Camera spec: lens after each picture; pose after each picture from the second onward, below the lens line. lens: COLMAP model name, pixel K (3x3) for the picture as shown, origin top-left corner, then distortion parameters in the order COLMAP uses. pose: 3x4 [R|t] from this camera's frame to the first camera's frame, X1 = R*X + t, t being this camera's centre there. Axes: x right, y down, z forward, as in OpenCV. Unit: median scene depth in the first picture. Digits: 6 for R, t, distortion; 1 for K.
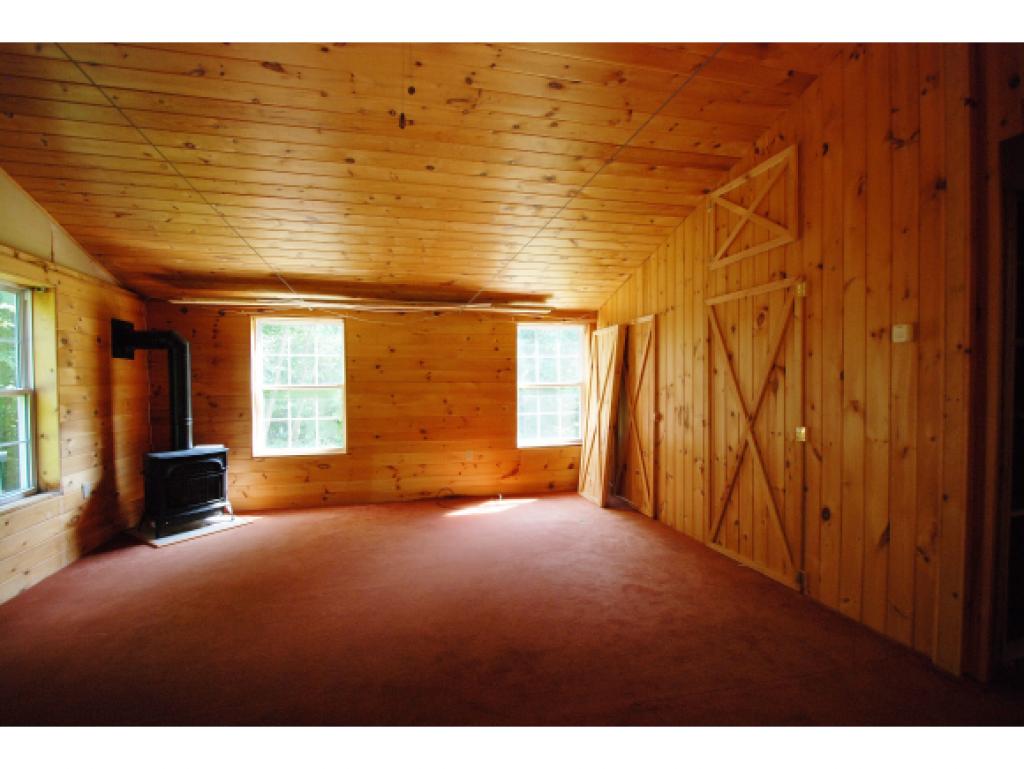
lens RADIAL K [[479.9, 0, 492.8], [0, 479.9, 389.7], [0, 0, 1]] dist [0.000666, -0.015900]
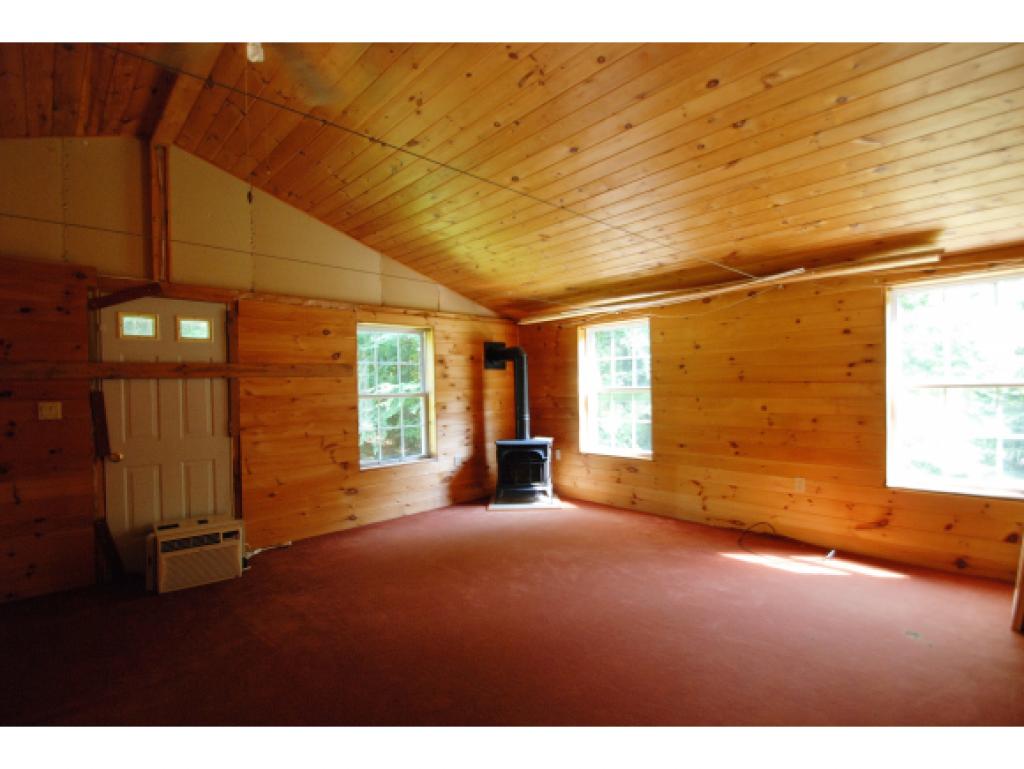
lens RADIAL K [[479.9, 0, 492.8], [0, 479.9, 389.7], [0, 0, 1]] dist [0.000666, -0.015900]
pose [[0.485552, 0.001538, -0.874206, 0.395046], [0.007246, 0.999957, 0.005783, -0.013636], [0.874178, -0.009143, 0.485520, 0.289879]]
